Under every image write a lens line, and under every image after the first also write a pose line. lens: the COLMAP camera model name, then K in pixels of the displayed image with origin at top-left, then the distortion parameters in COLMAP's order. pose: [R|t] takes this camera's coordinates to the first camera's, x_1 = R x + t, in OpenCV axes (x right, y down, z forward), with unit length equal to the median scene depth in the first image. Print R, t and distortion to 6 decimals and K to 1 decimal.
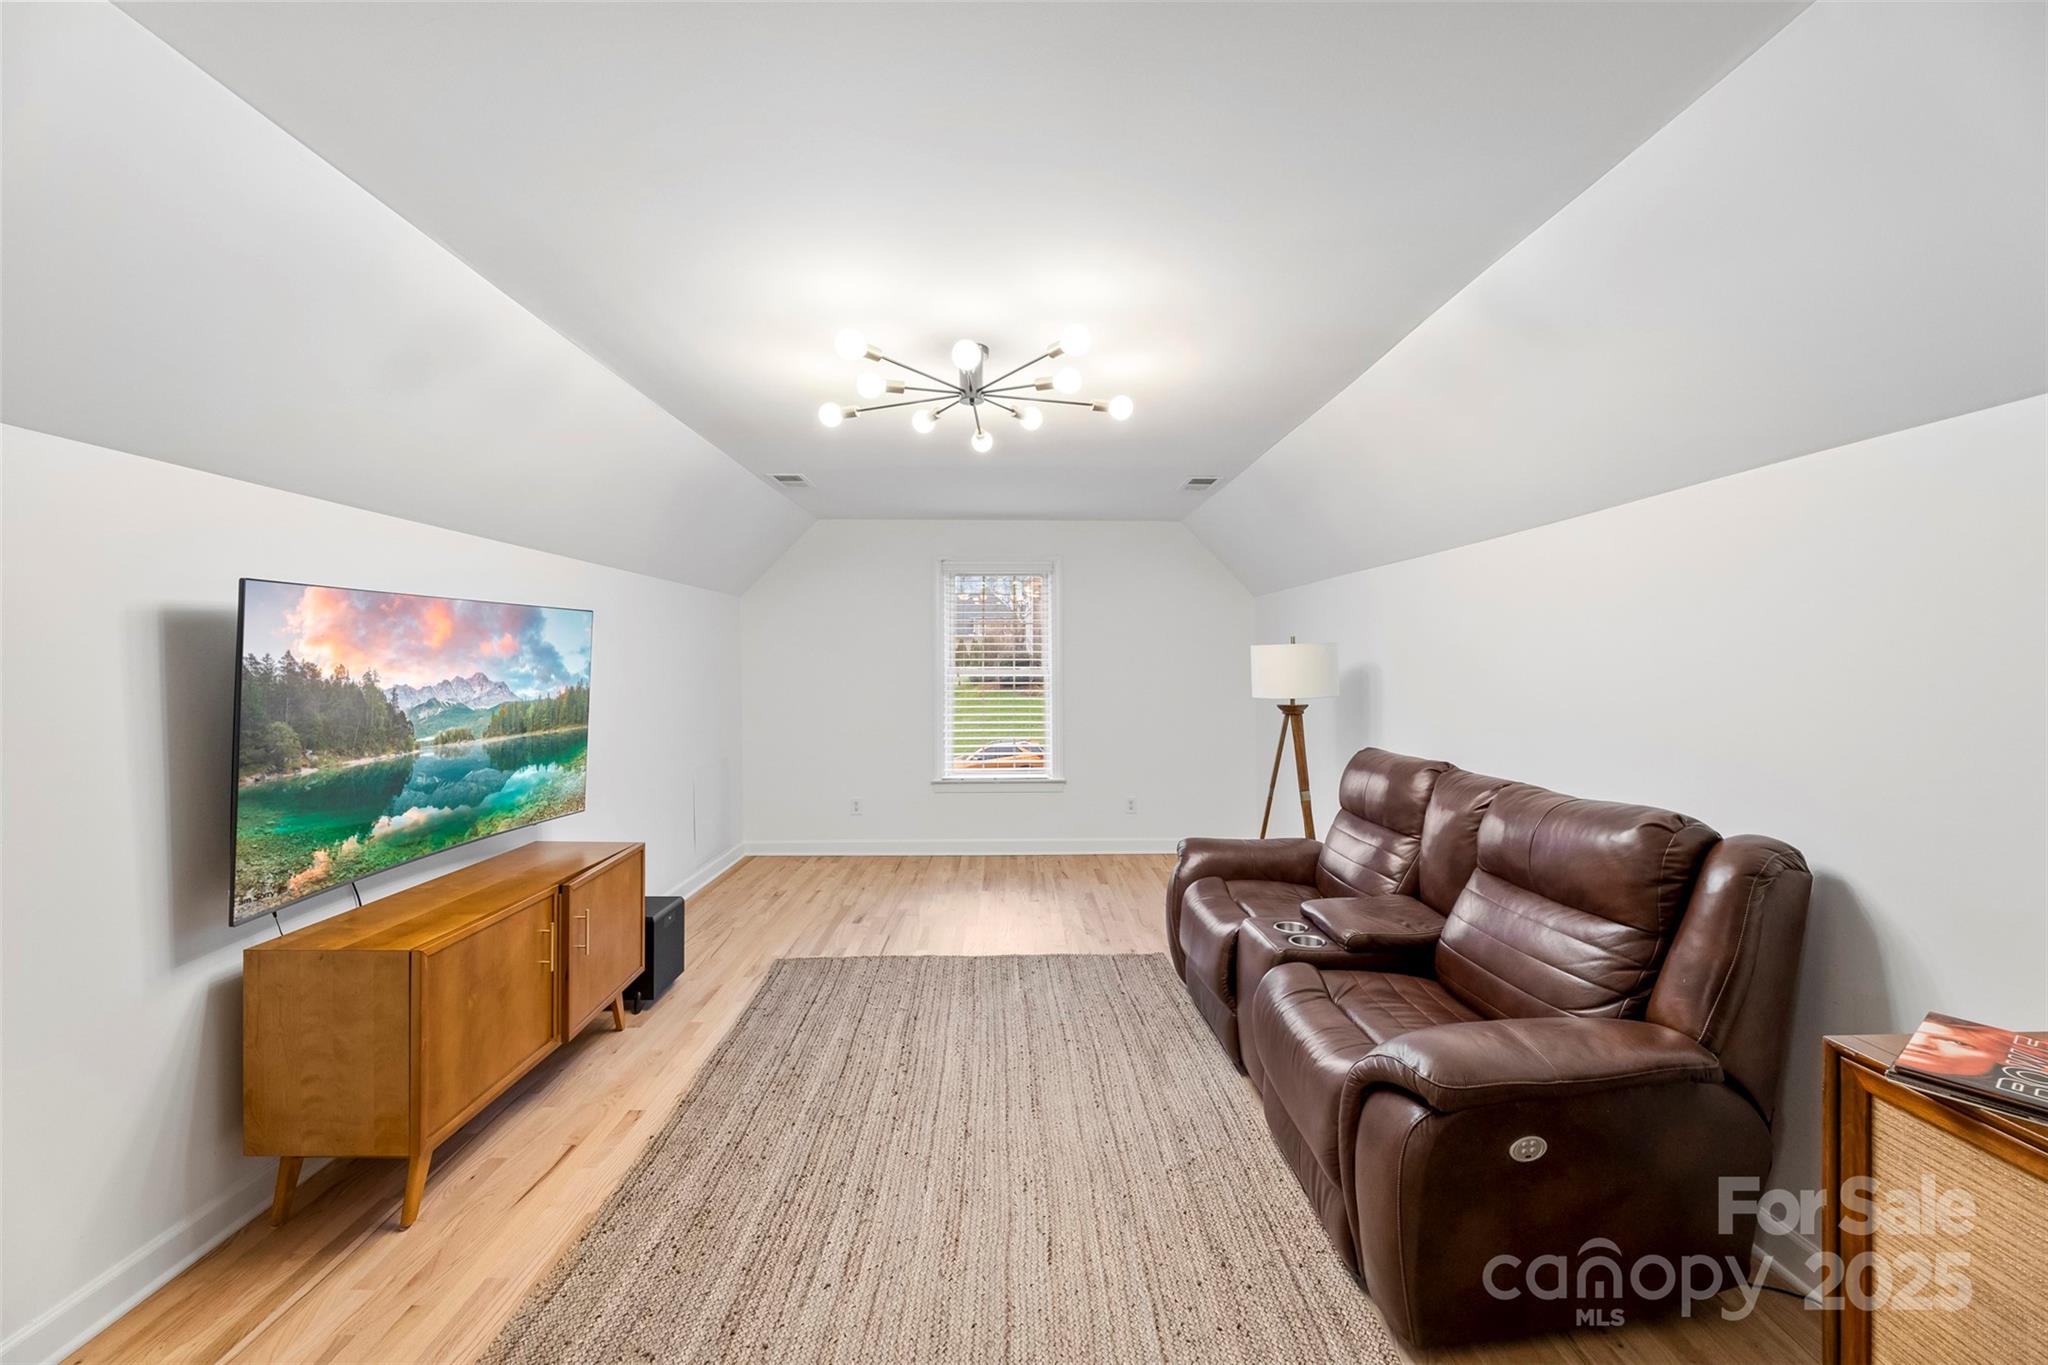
lens RADIAL K [[814.9, 0, 1011.8], [0, 814.9, 666.0], [0, 0, 1]] dist [-0.001140, 0.000162]
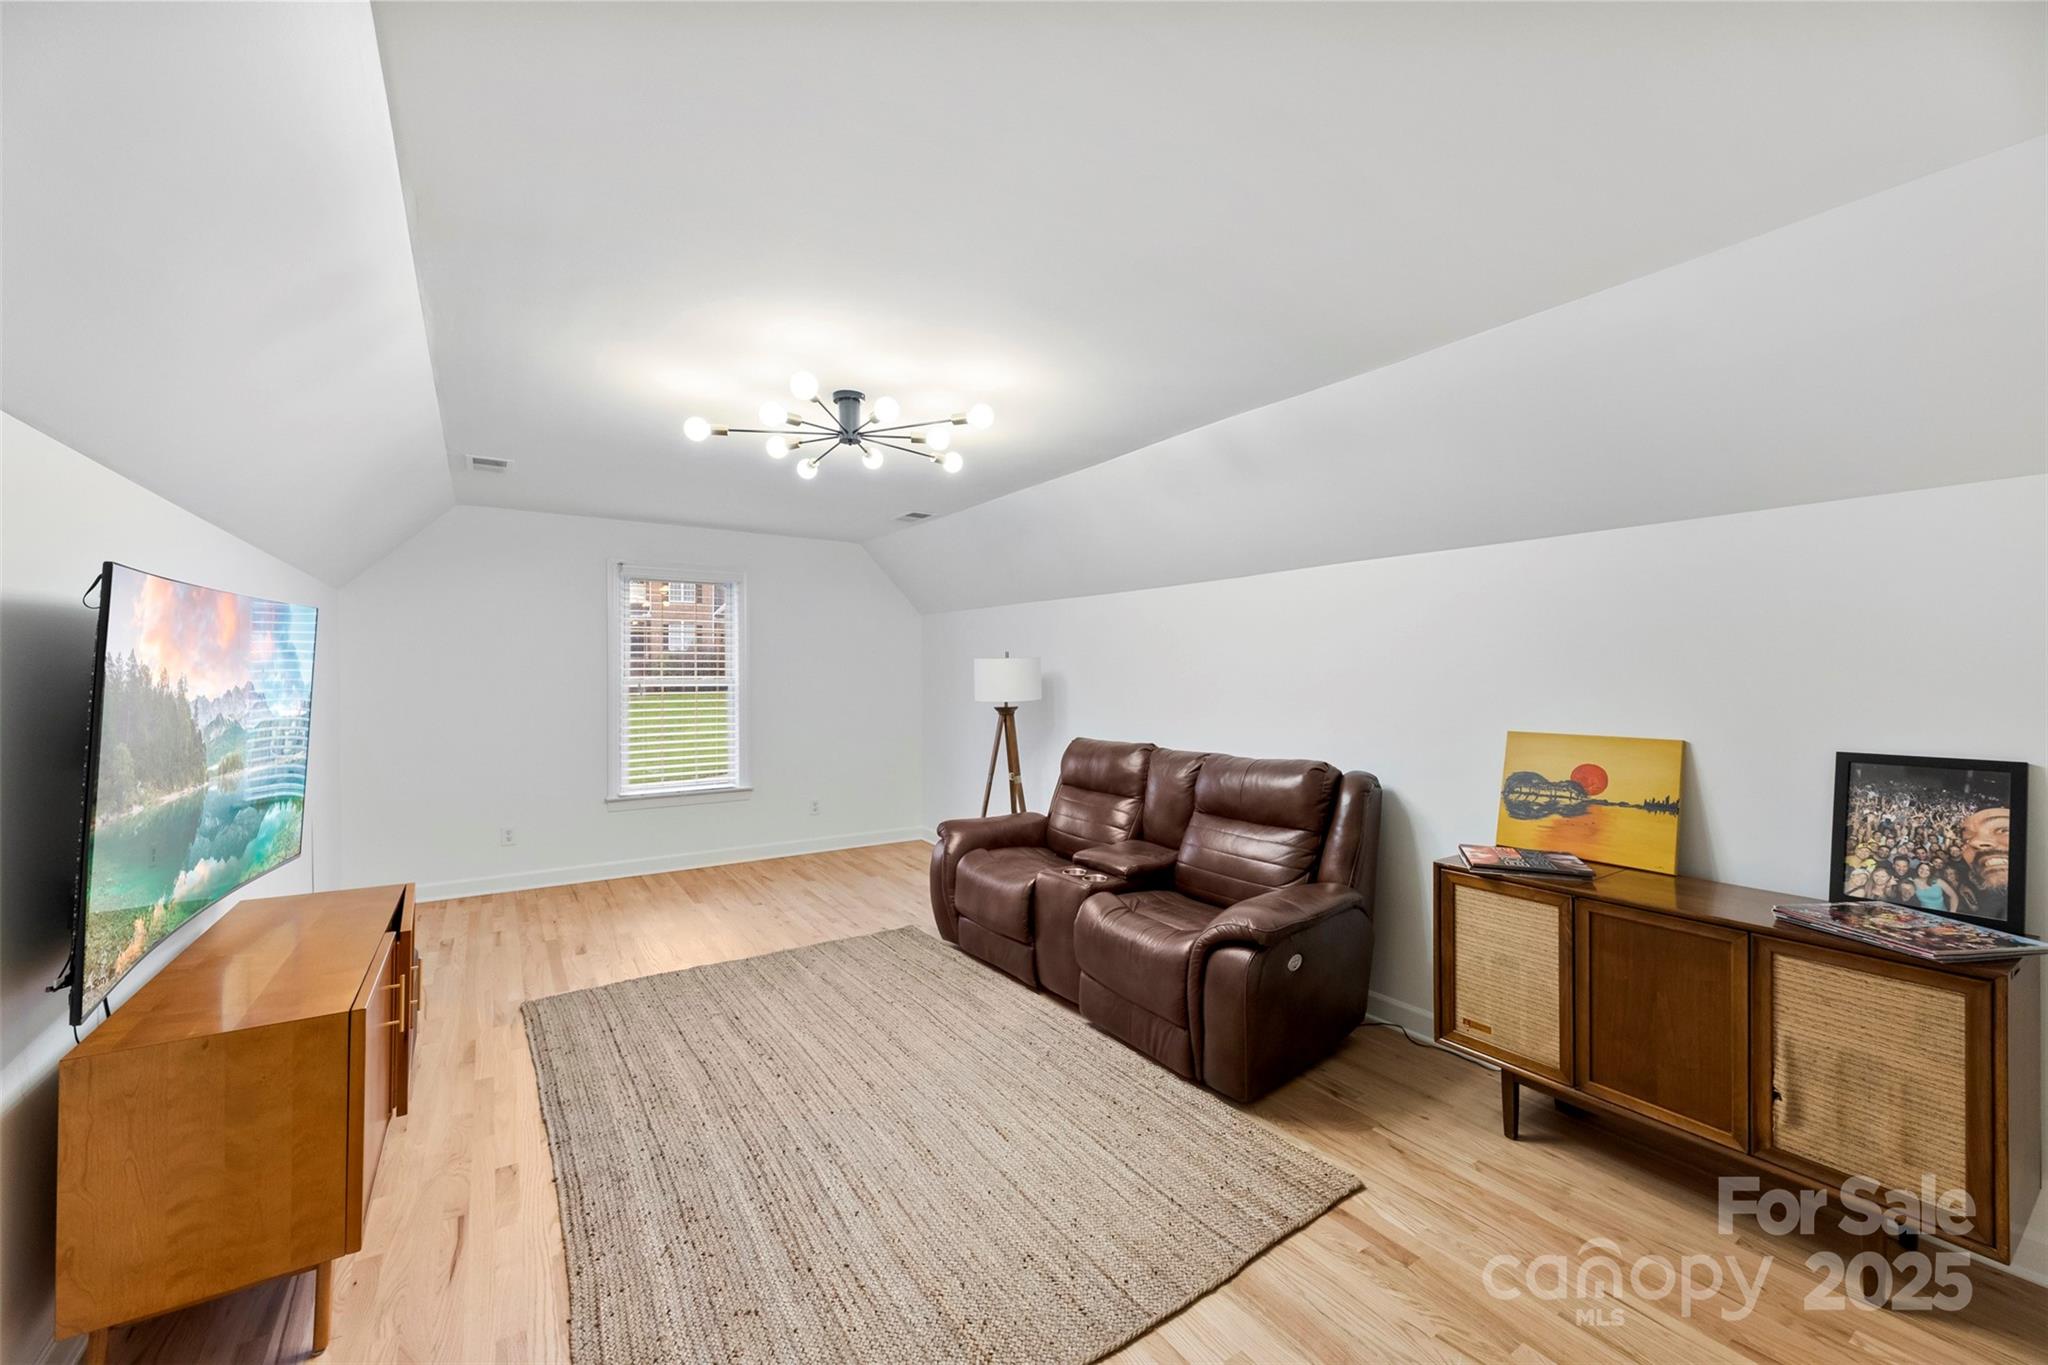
lens RADIAL K [[814.9, 0, 1005.2], [0, 814.9, 666.8], [0, 0, 1]] dist [-0.001140, 0.000162]
pose [[0.841803, 0.008779, 0.539714, -0.464158], [-0.002537, 0.999921, -0.012307, 0.001459], [-0.539779, 0.008991, 0.841759, -0.061051]]
